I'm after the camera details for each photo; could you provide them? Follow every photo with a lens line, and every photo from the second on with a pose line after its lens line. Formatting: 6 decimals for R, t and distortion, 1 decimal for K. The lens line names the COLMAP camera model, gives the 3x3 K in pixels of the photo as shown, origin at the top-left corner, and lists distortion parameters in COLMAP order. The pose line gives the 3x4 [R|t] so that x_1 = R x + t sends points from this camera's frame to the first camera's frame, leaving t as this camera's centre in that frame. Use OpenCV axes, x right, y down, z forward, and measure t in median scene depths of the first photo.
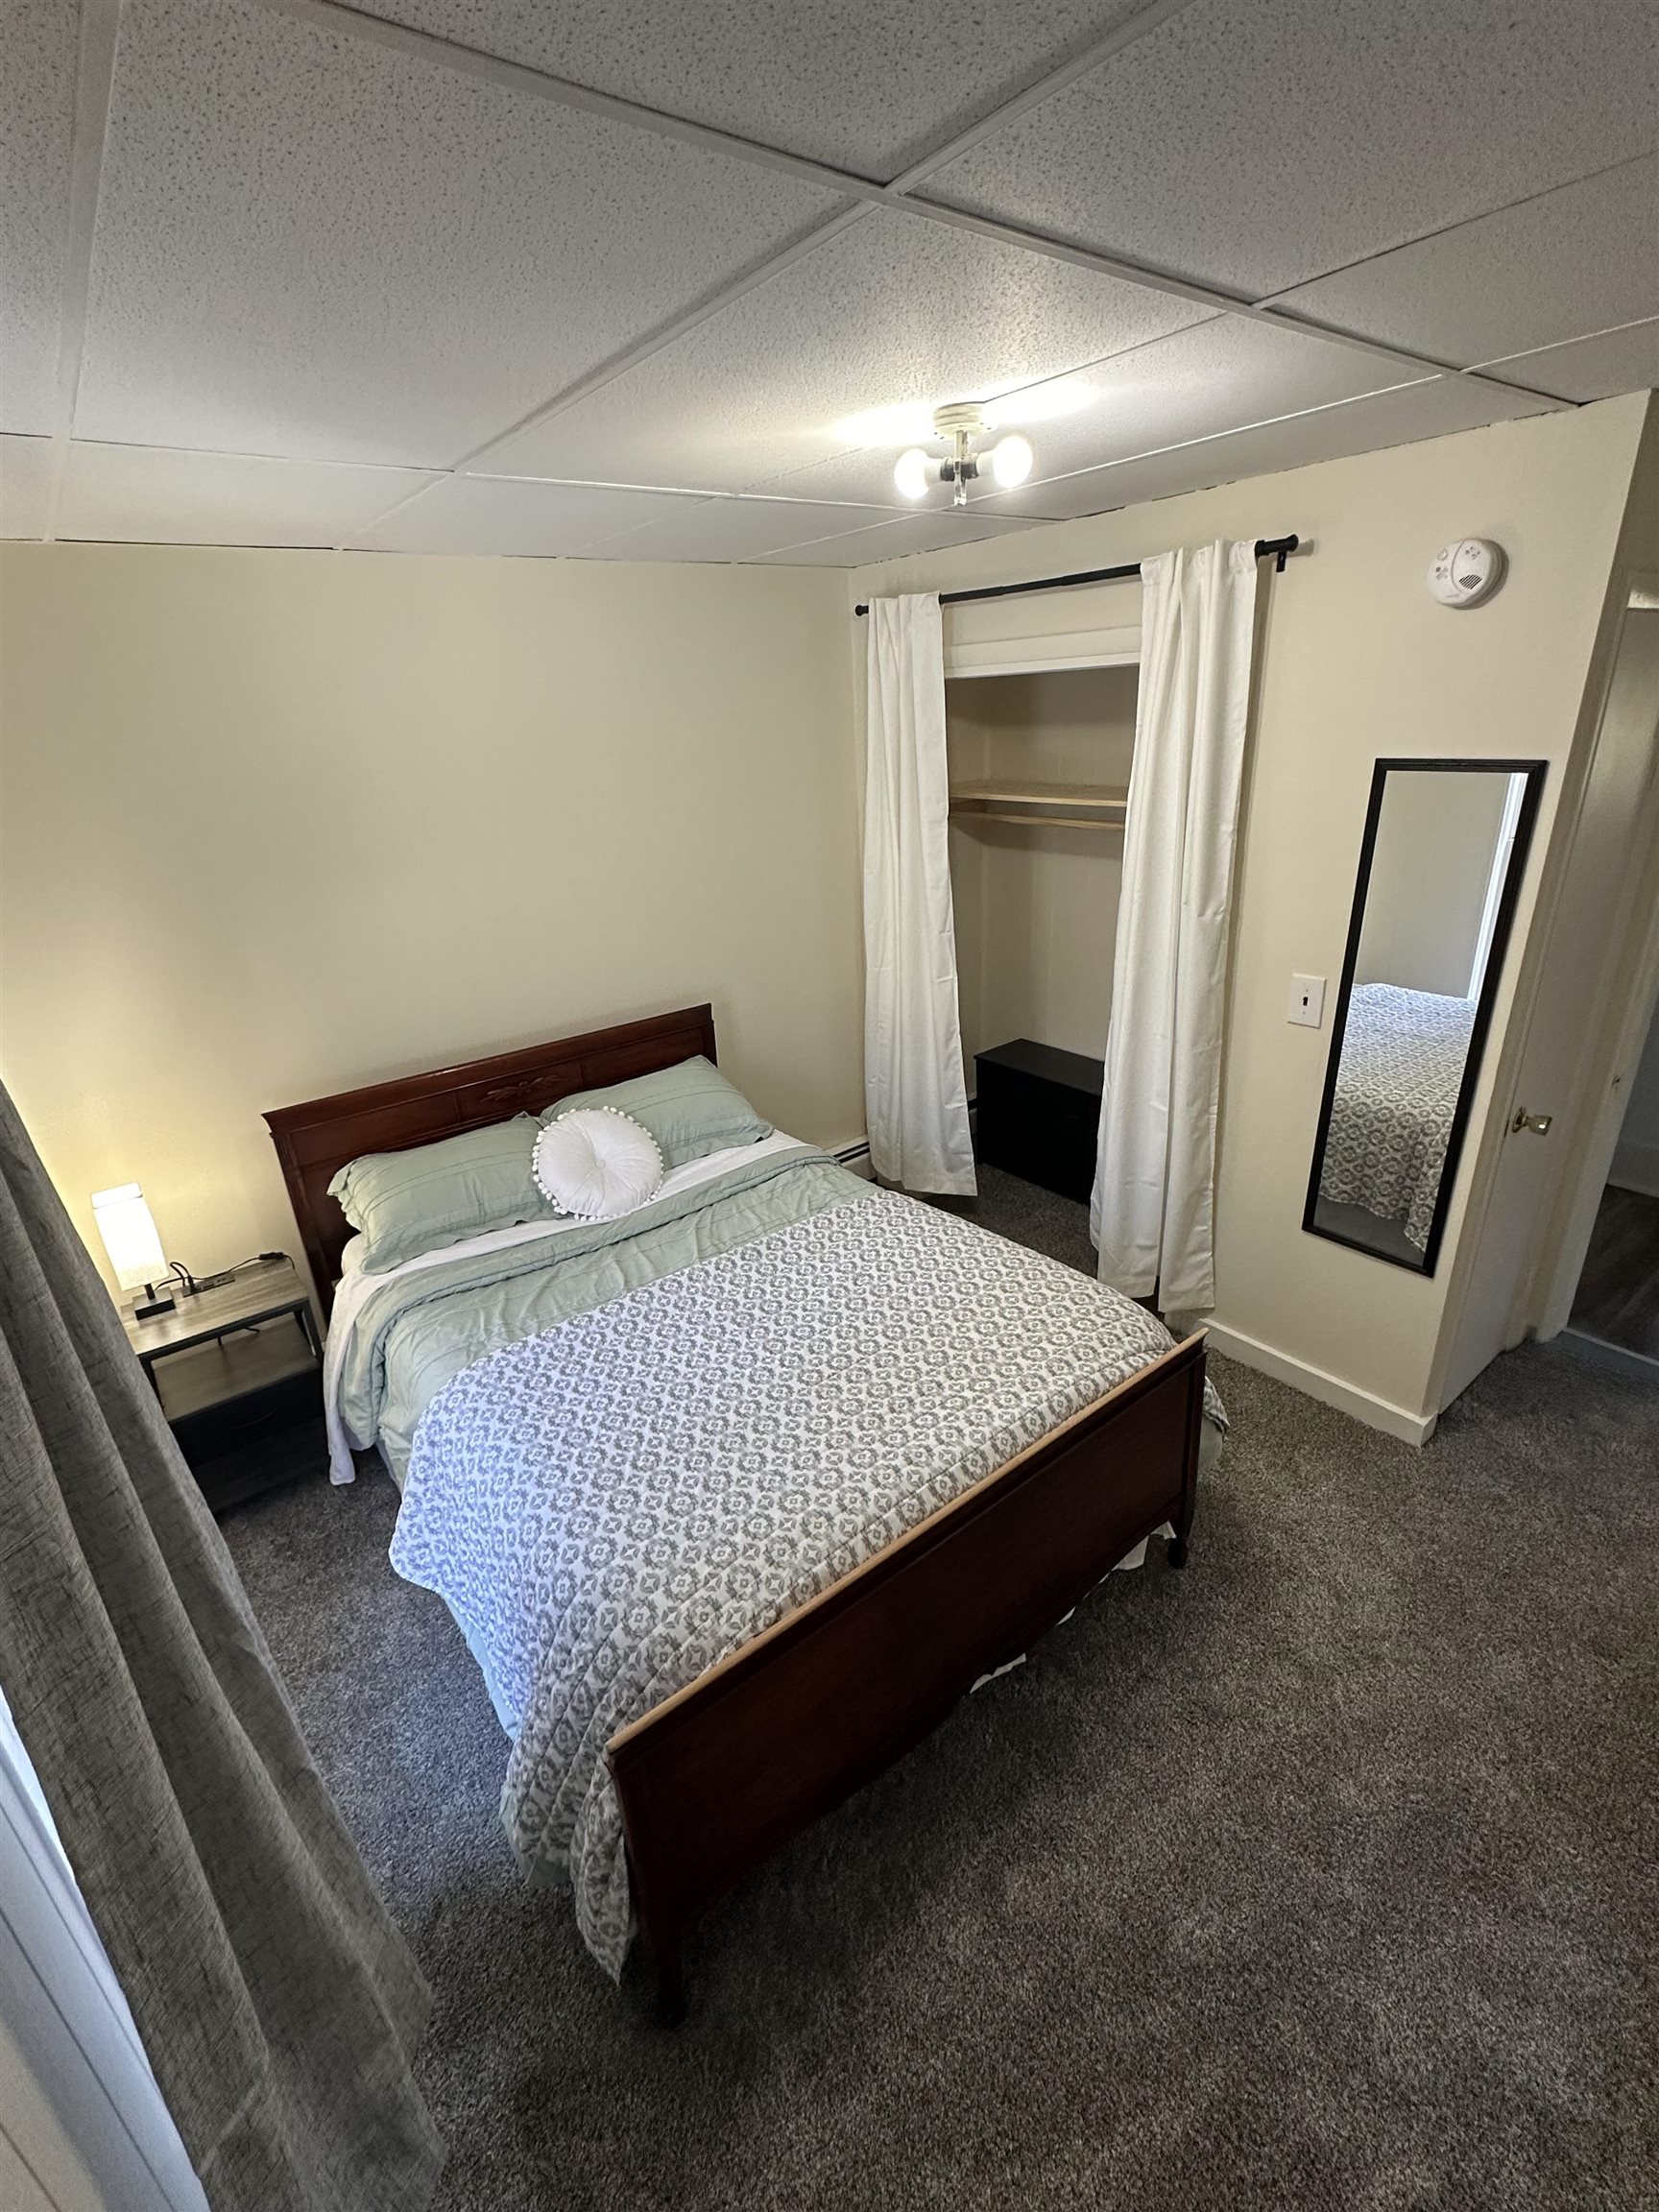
lens RADIAL K [[995.4, 0, 829.5], [0, 995.4, 1106.0], [0, 0, 1]] dist [-0.001248, -0.000180]
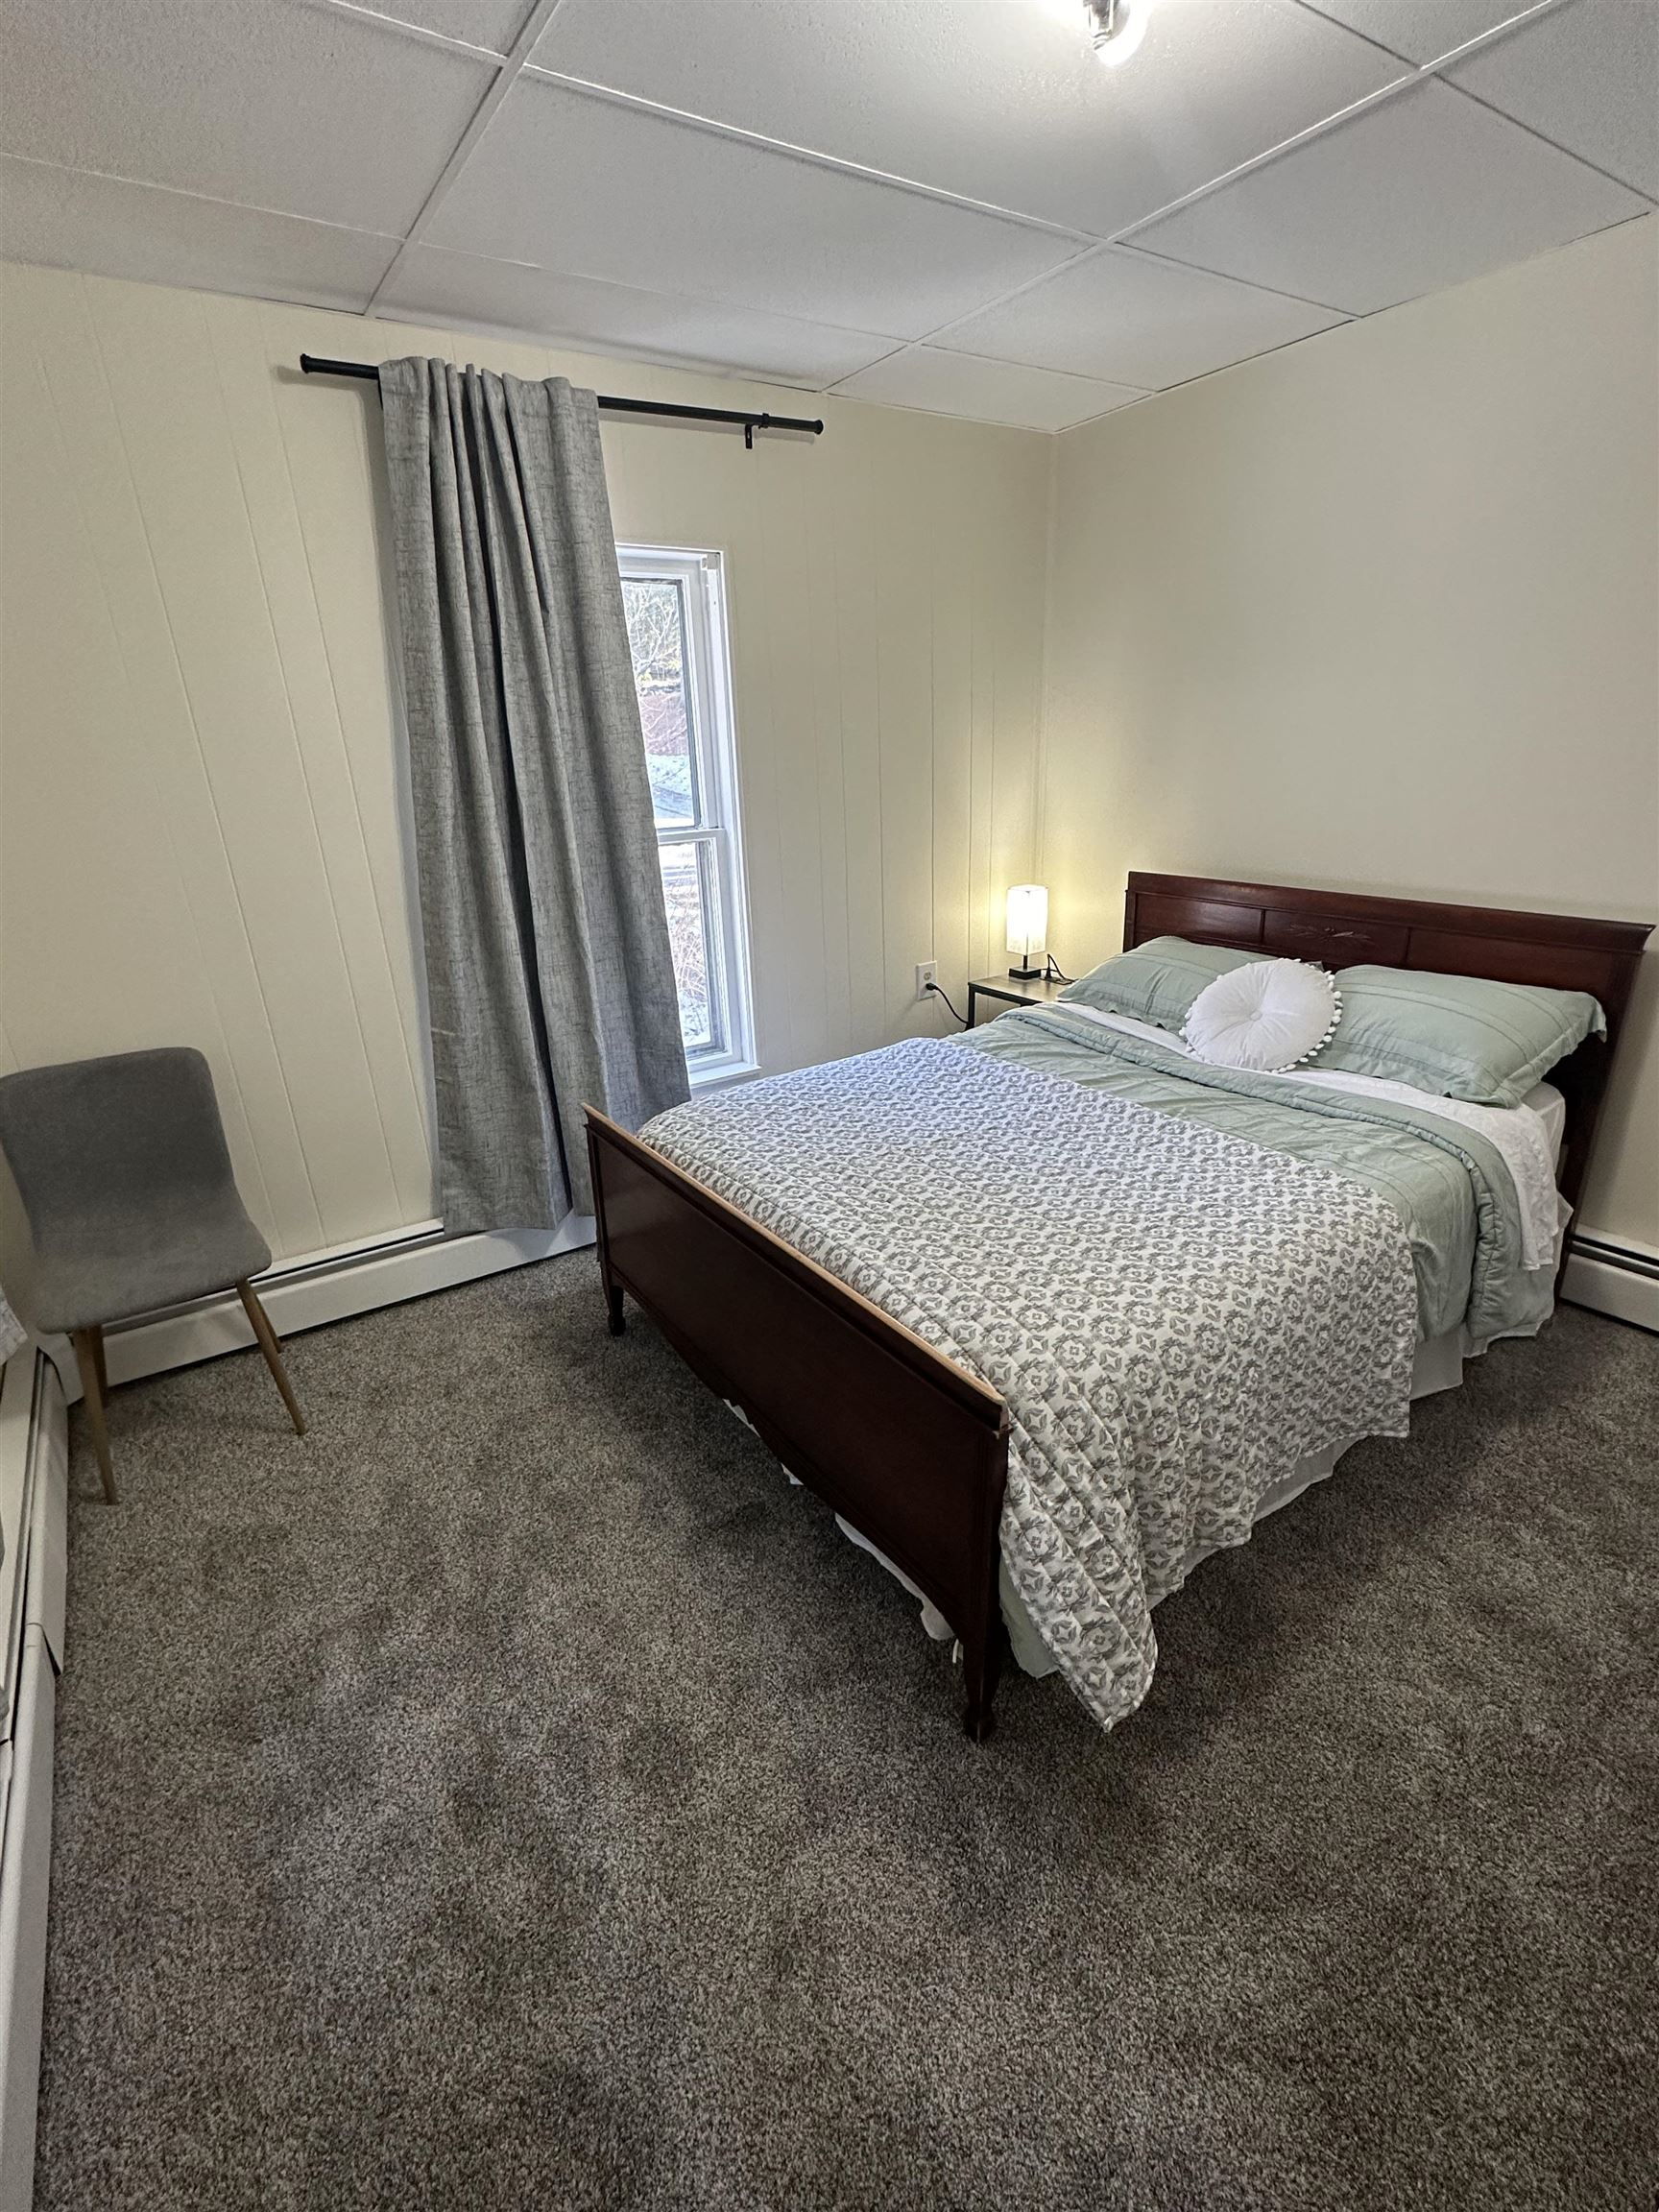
lens RADIAL K [[995.4, 0, 829.5], [0, 995.4, 1106.0], [0, 0, 1]] dist [-0.001248, -0.000180]
pose [[-0.054294, 0.404204, -0.913056, 0.715593], [-0.328113, 0.856406, 0.398636, -0.116427], [0.943077, 0.321229, 0.086127, 0.642164]]
